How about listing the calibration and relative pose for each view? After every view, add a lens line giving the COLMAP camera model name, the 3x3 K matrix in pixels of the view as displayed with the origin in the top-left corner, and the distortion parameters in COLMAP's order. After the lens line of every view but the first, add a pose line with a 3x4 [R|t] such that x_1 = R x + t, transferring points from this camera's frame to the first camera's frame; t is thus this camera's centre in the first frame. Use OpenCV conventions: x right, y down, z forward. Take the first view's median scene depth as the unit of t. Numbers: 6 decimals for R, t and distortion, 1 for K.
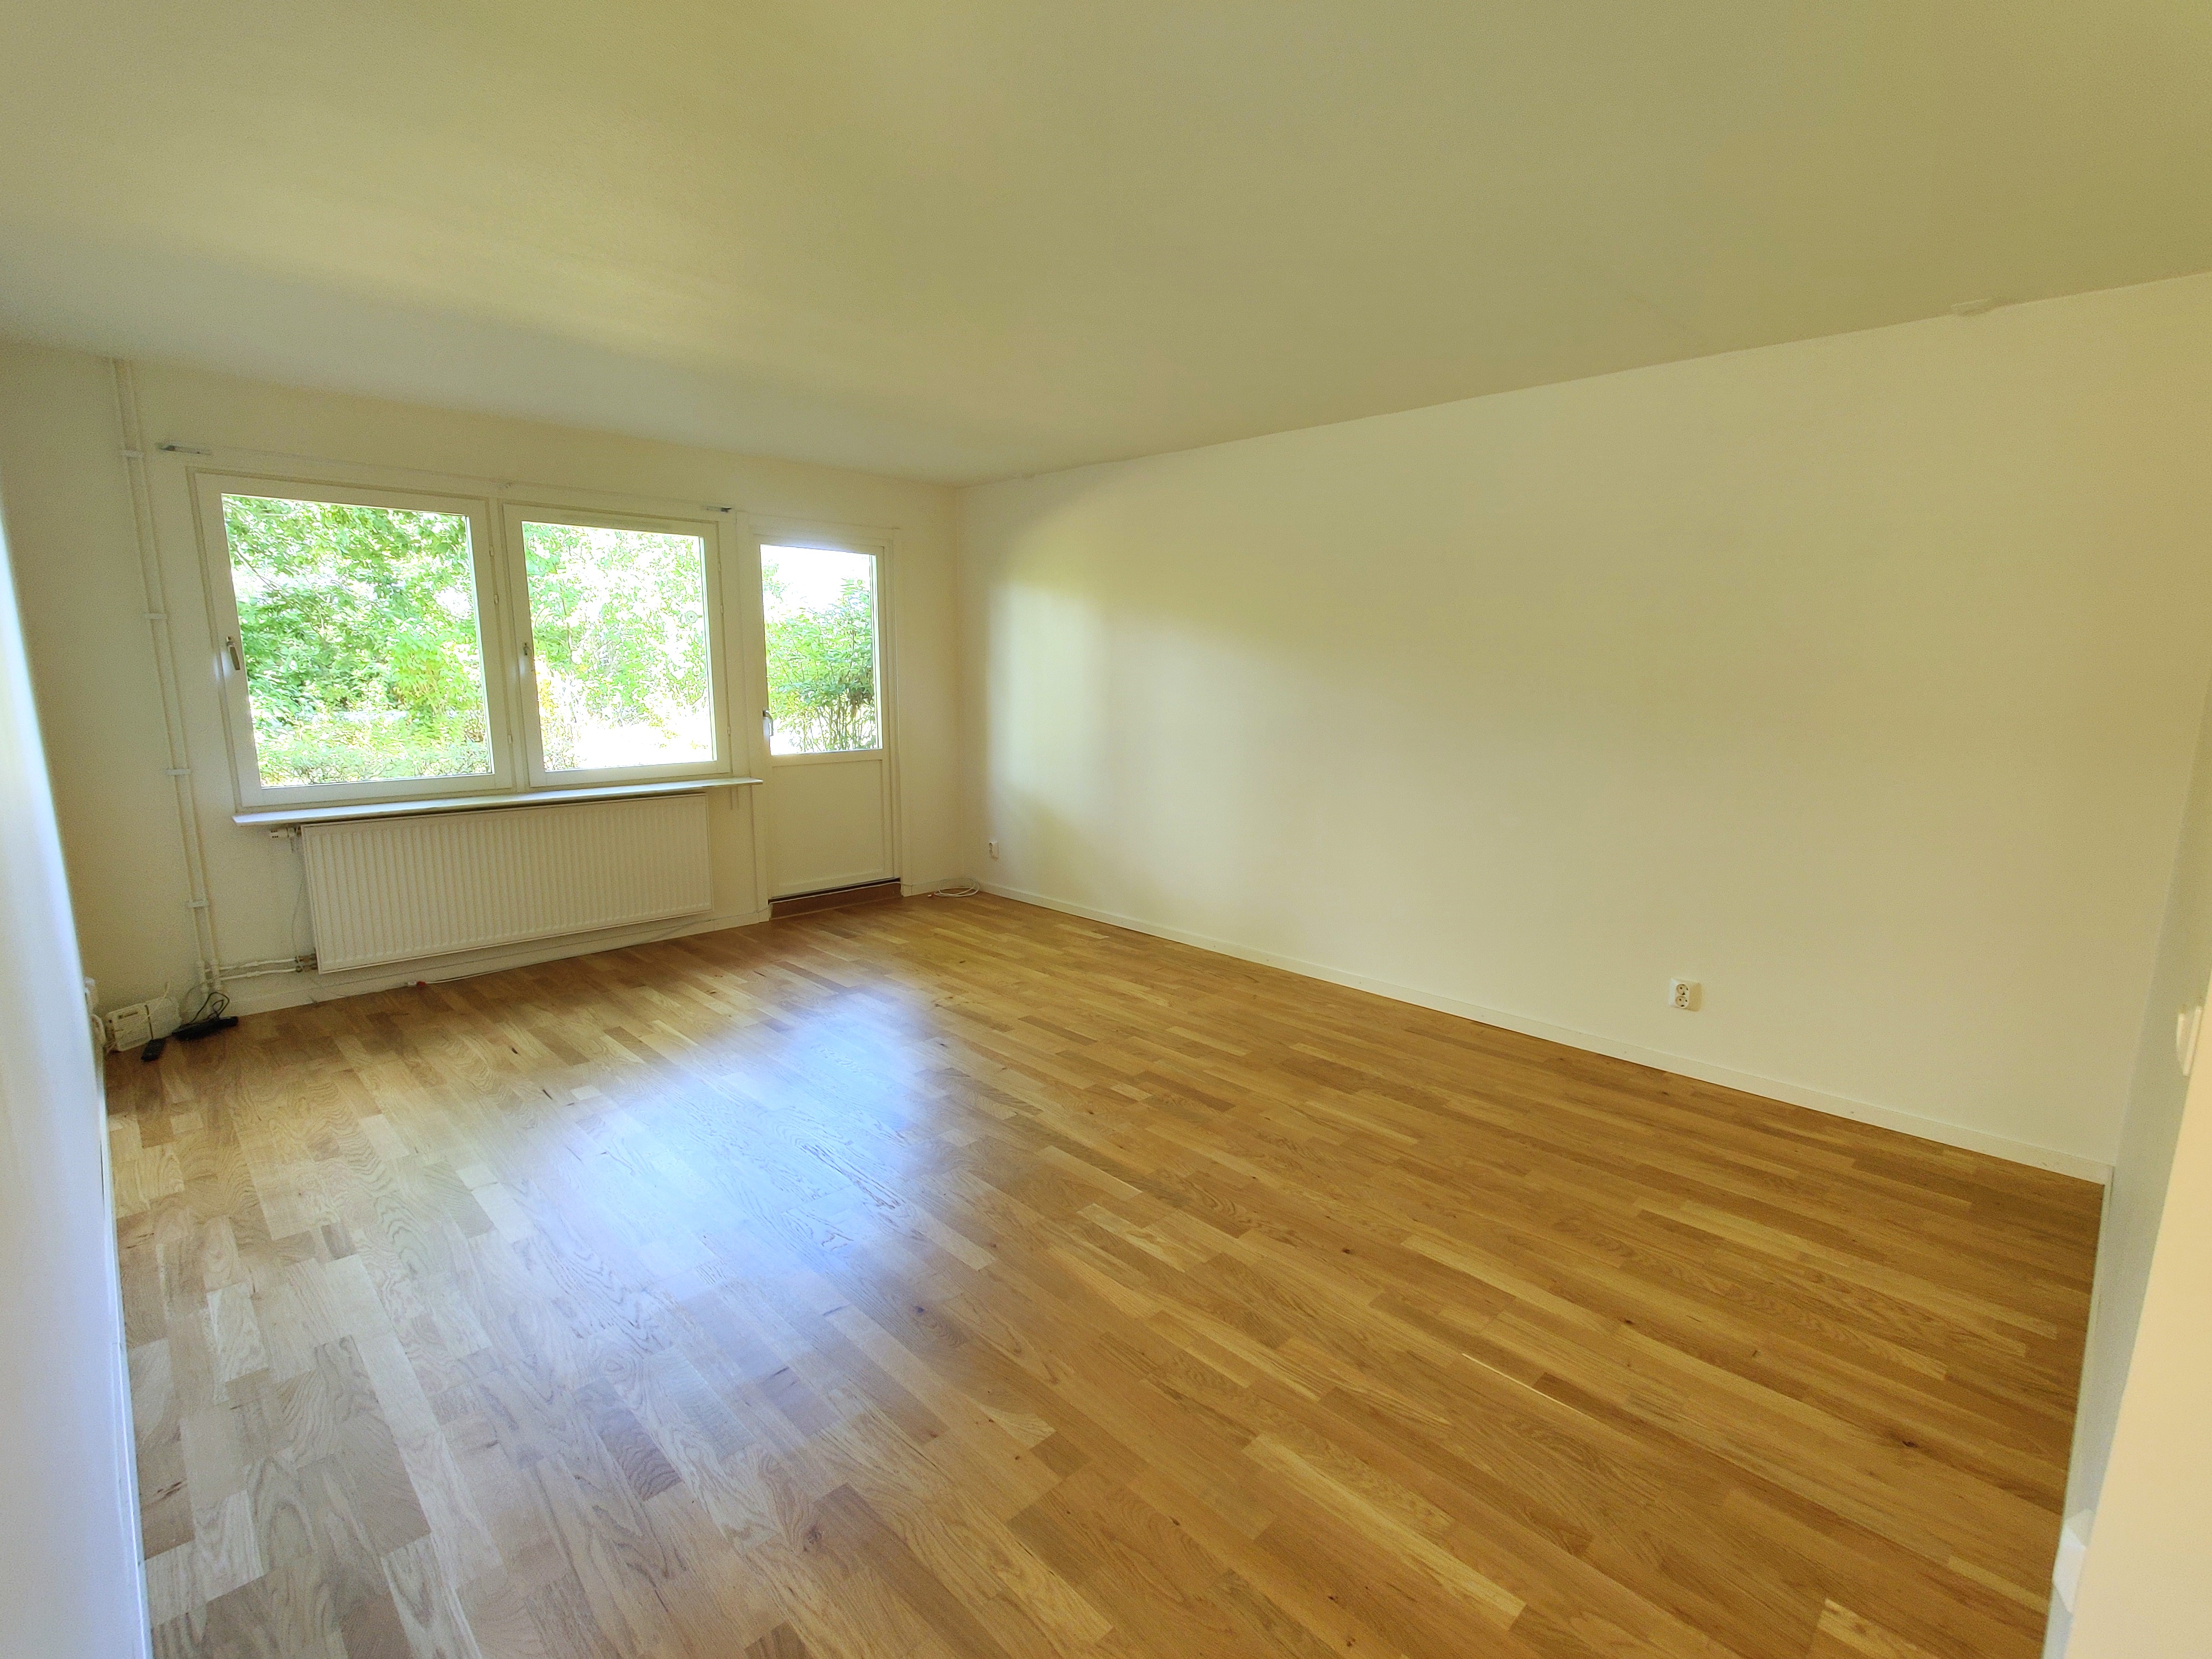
lens RADIAL K [[1036.1, 0, 1115.1], [0, 1036.1, 849.0], [0, 0, 1]] dist [0.003463, -0.000185]
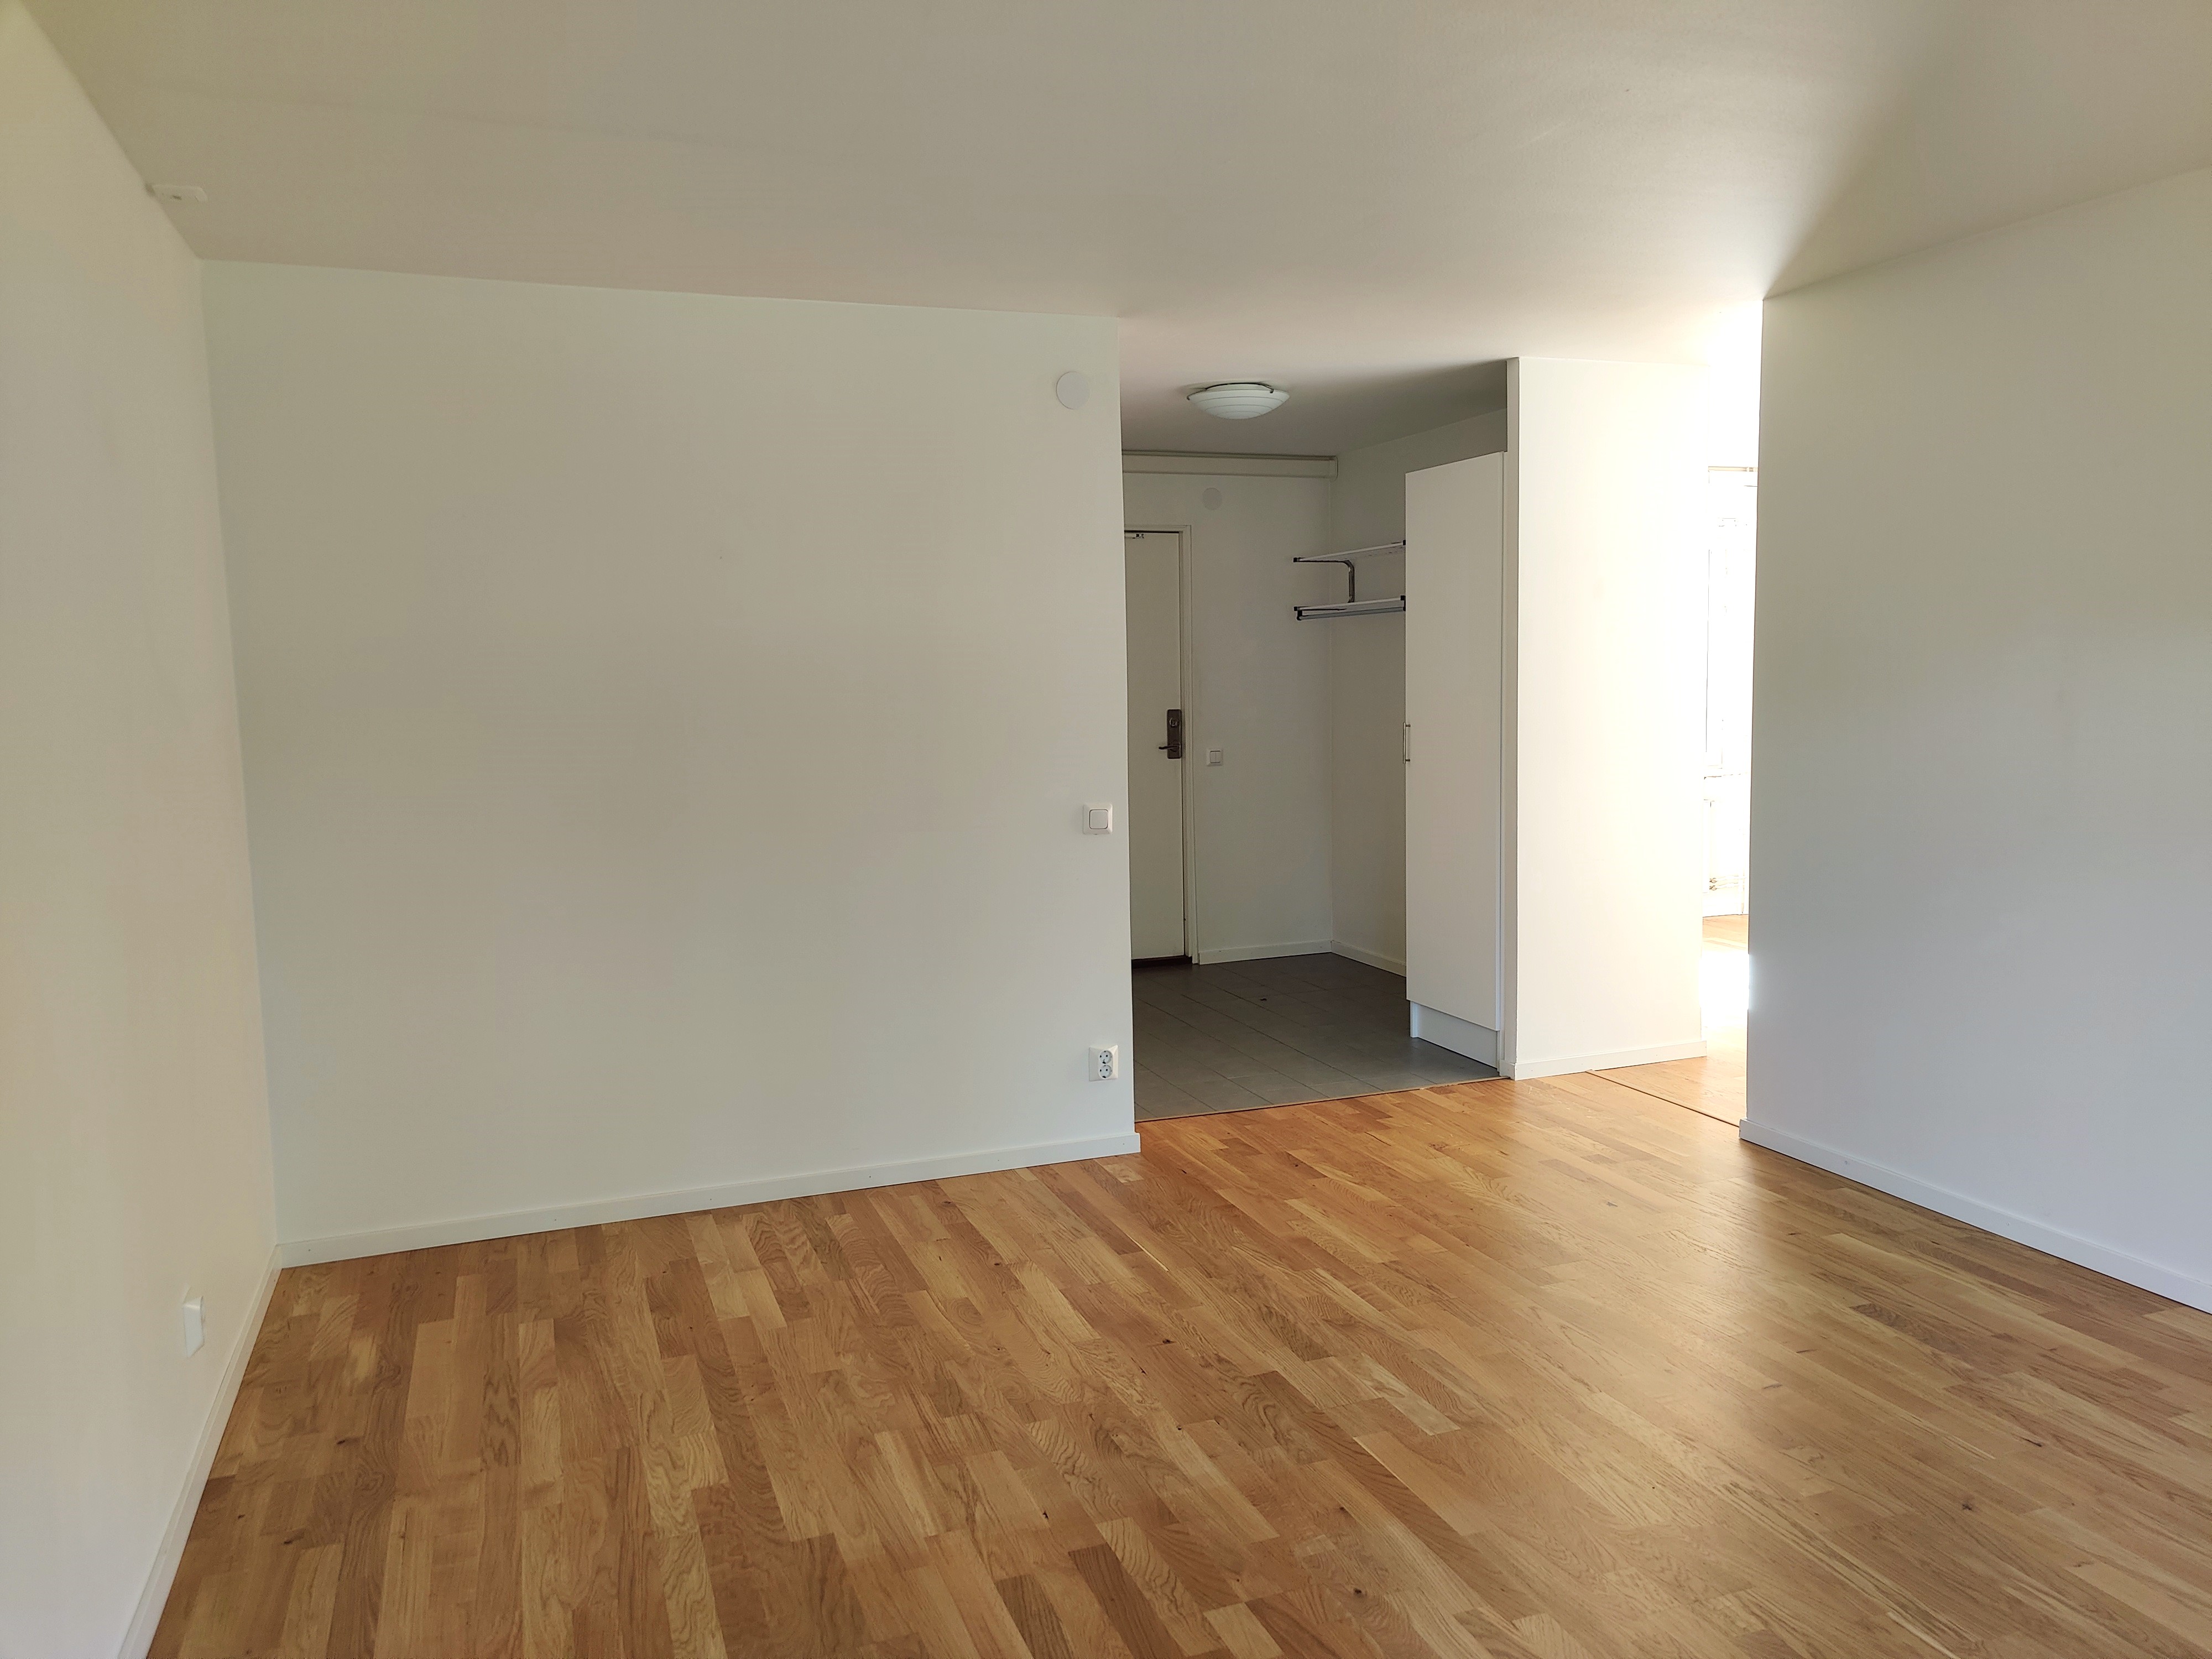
lens RADIAL K [[1640.6, 0, 1106.0], [0, 1640.6, 829.5], [0, 0, 1]] dist [-0.000373, -0.000057]
pose [[-0.907461, -0.036197, 0.418573, -0.277274], [0.085357, 0.959620, 0.268038, -0.379943], [-0.411374, 0.278962, -0.867728, 1.972478]]
